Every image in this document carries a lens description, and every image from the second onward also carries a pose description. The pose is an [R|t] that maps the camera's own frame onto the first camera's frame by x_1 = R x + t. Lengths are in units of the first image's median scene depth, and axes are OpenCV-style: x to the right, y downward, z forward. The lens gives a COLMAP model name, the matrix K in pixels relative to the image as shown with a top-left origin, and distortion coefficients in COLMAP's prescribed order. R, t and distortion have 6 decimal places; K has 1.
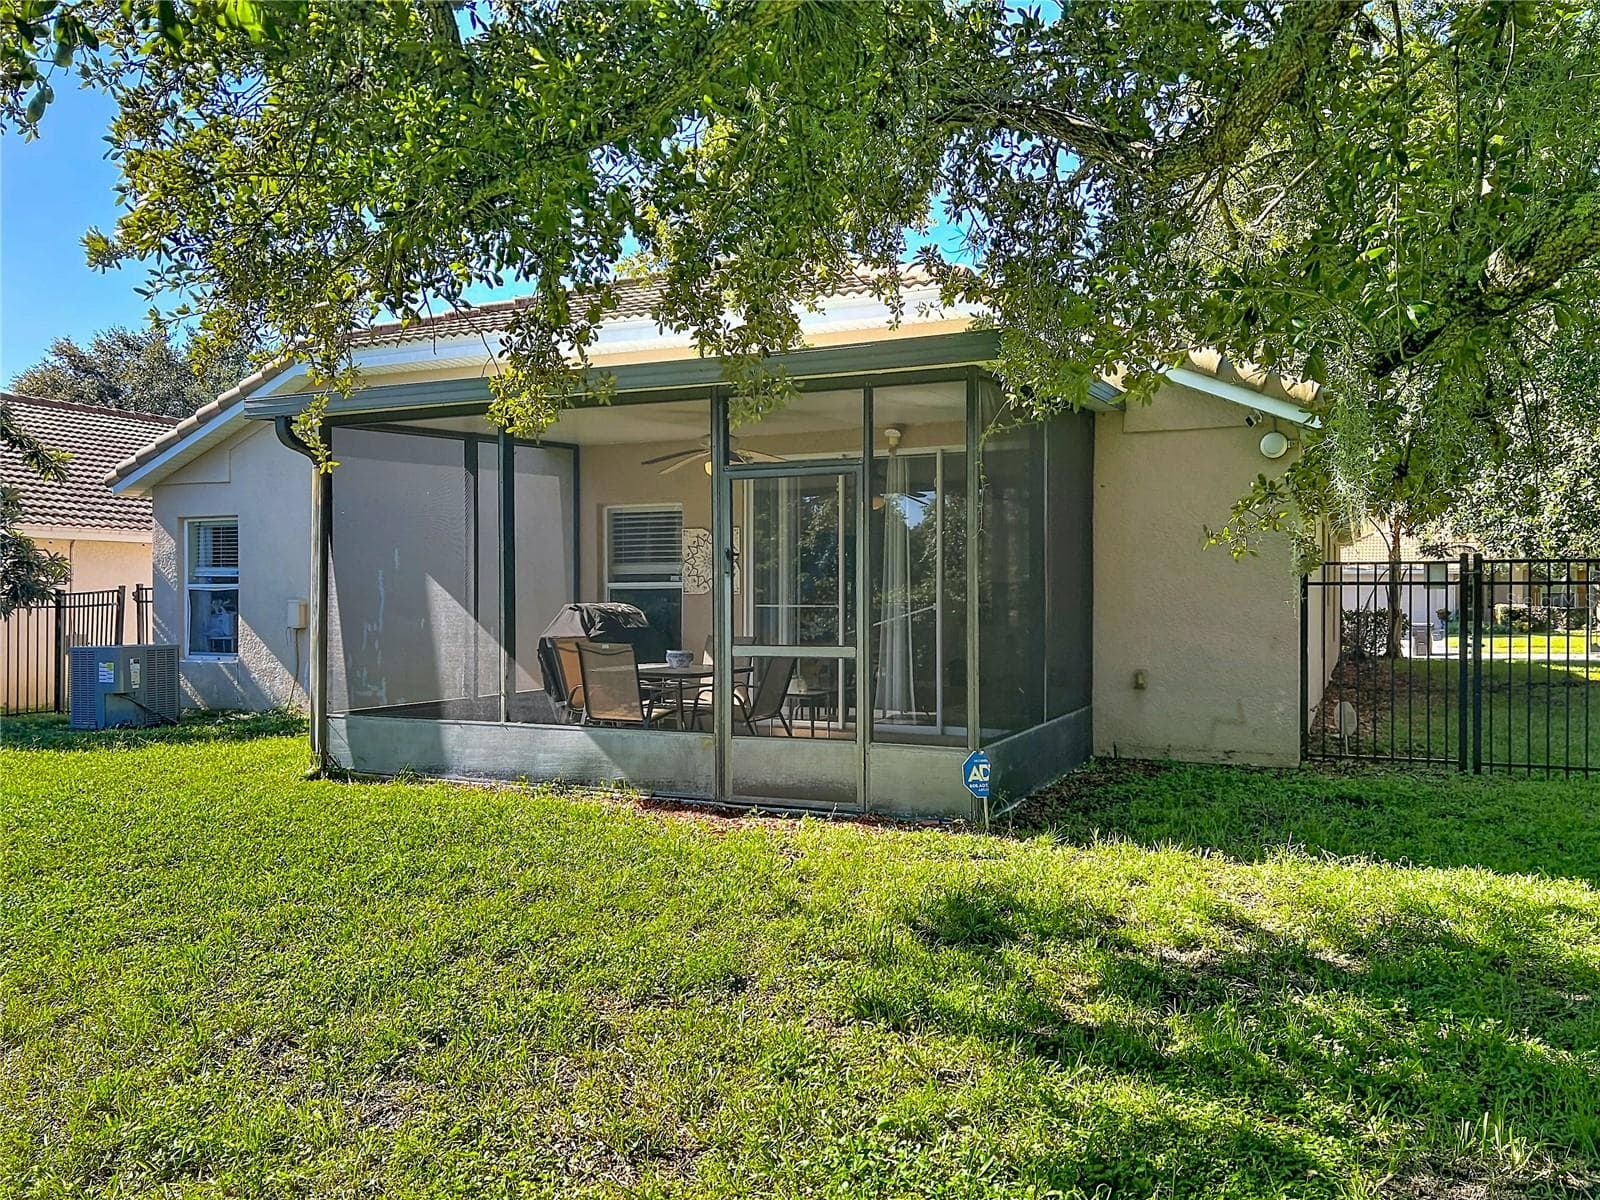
lens RADIAL K [[1215.3, 0, 806.3], [0, 1215.3, 601.0], [0, 0, 1]] dist [0.013231, -0.001068]
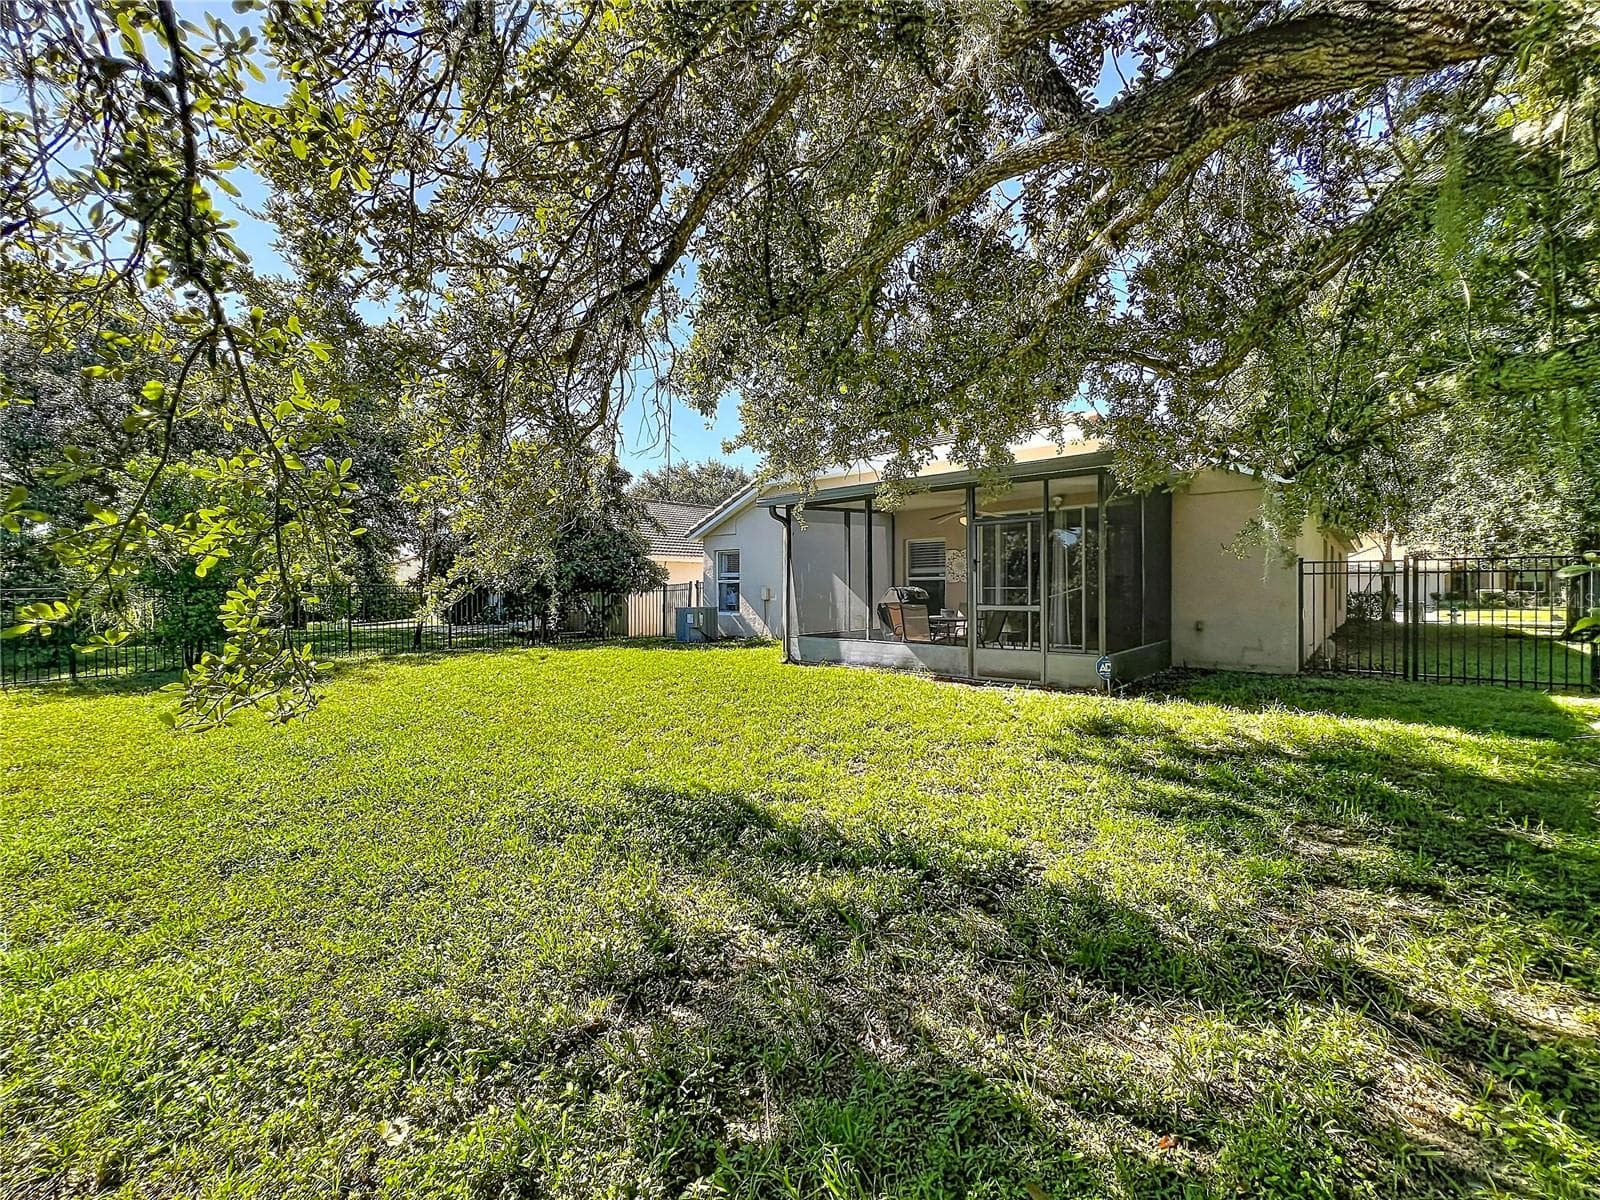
lens RADIAL K [[643.0, 0, 794.8], [0, 643.0, 590.4], [0, 0, 1]] dist [-0.010656, 0.000202]
pose [[0.951306, -0.003040, -0.308233, -0.016606], [0.003395, 0.999994, 0.000614, 0.008323], [0.308230, -0.001630, 0.951311, -0.146461]]
